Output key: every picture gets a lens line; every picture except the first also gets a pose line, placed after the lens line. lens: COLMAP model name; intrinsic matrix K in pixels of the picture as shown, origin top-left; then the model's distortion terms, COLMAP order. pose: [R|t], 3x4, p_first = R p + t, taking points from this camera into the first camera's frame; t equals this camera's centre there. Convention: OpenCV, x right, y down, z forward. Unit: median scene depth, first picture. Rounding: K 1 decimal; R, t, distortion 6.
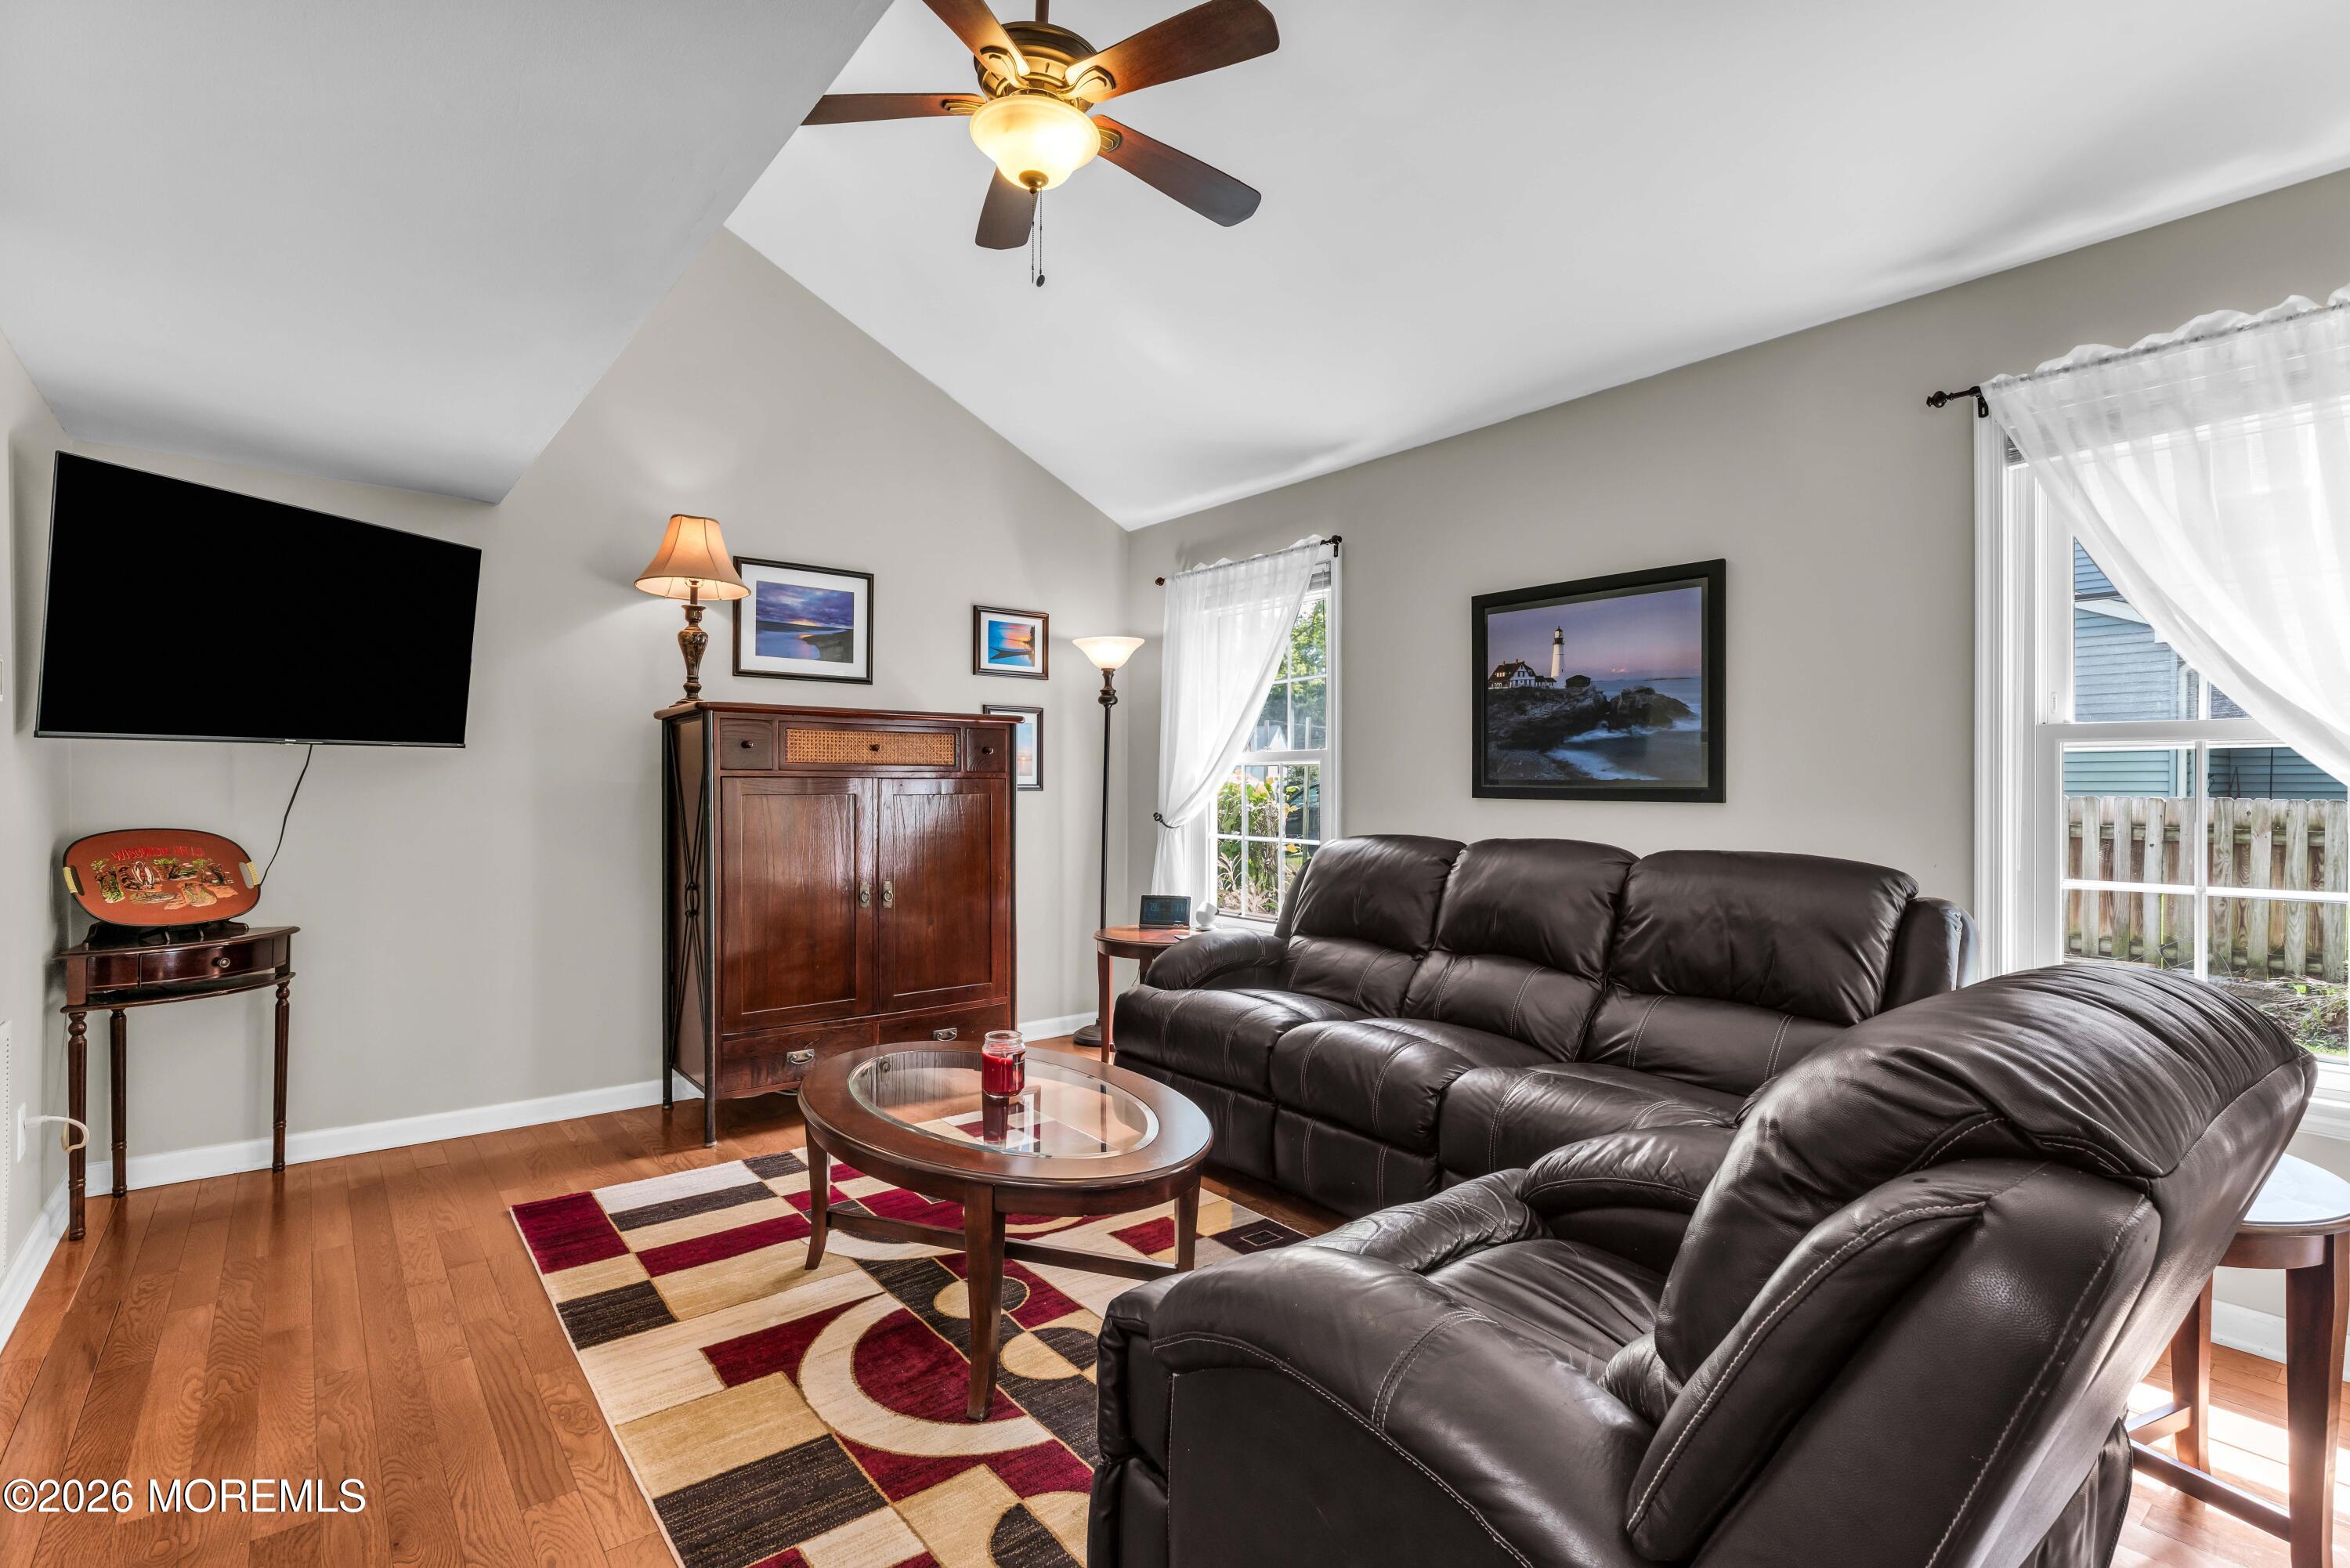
lens RADIAL K [[1104.4, 0, 1163.8], [0, 1104.4, 785.6], [0, 0, 1]] dist [-0.000162, -0.000928]
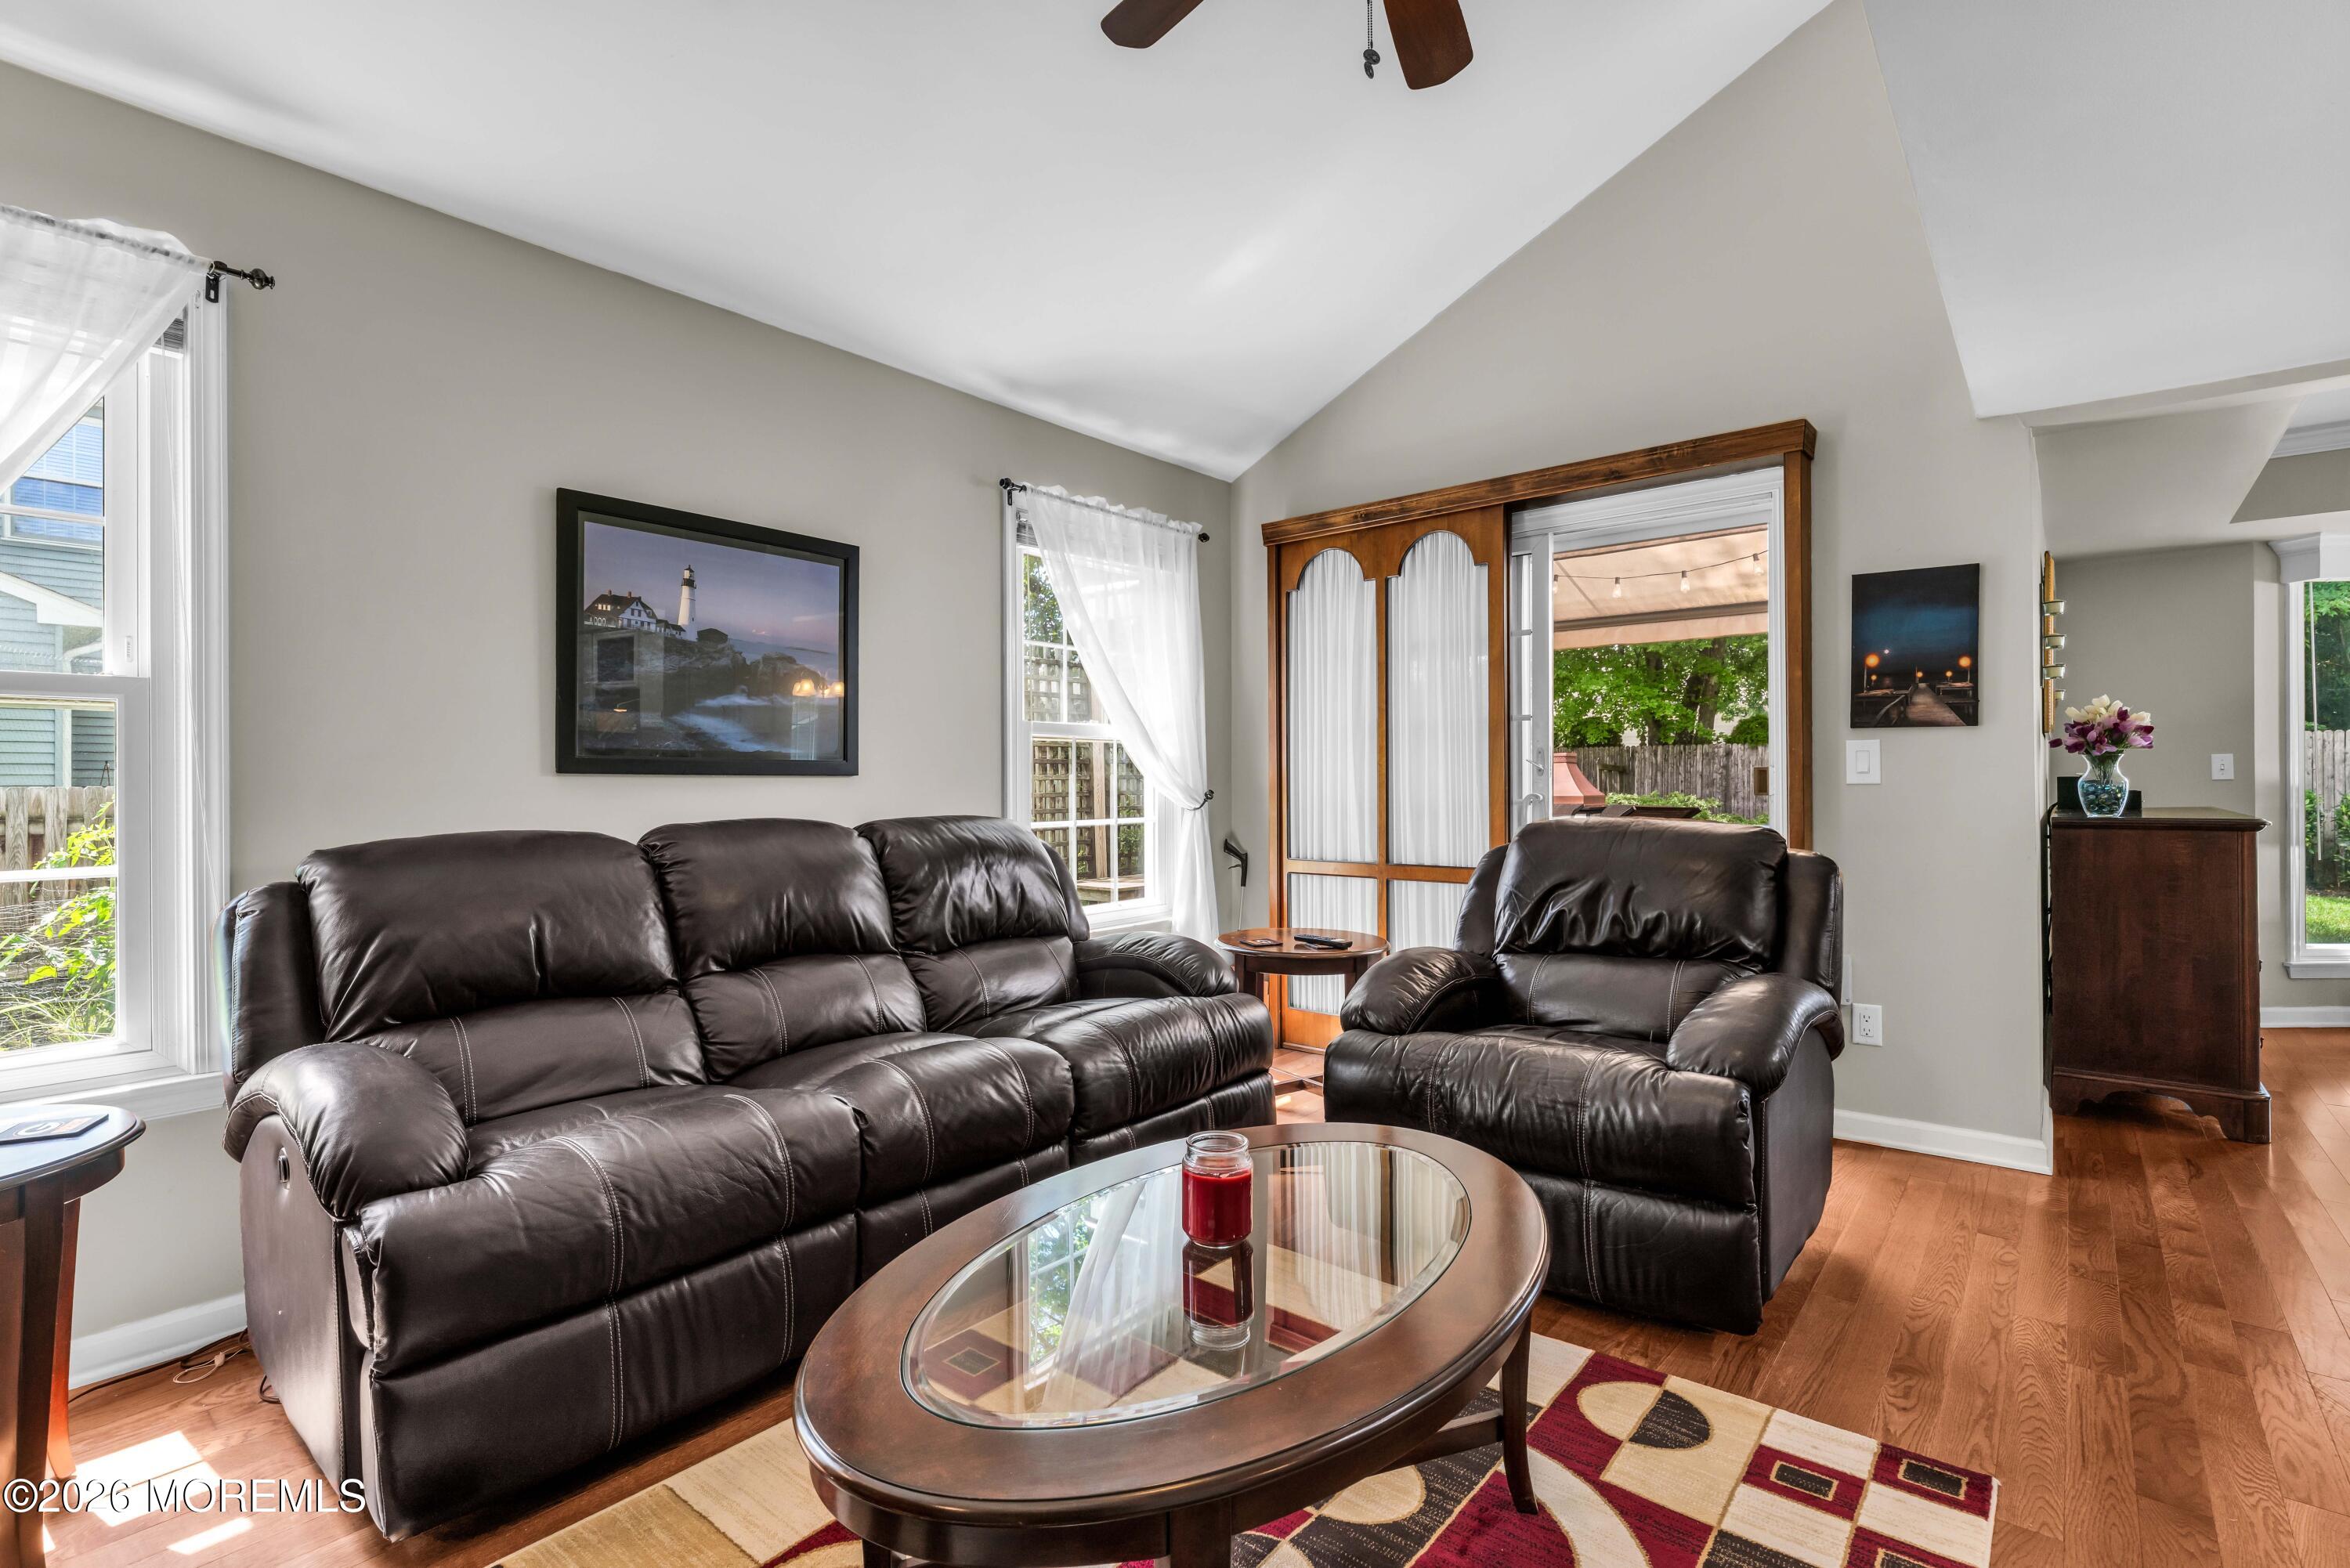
lens RADIAL K [[1086.0, 0, 1175.0], [0, 1086.0, 784.0], [0, 0, 1]] dist [-0.001737, -0.000288]
pose [[-0.204308, -0.000446, 0.978907, -0.515394], [0.005380, 0.999984, 0.001579, 0.020888], [-0.978892, 0.005589, -0.204302, 0.811568]]
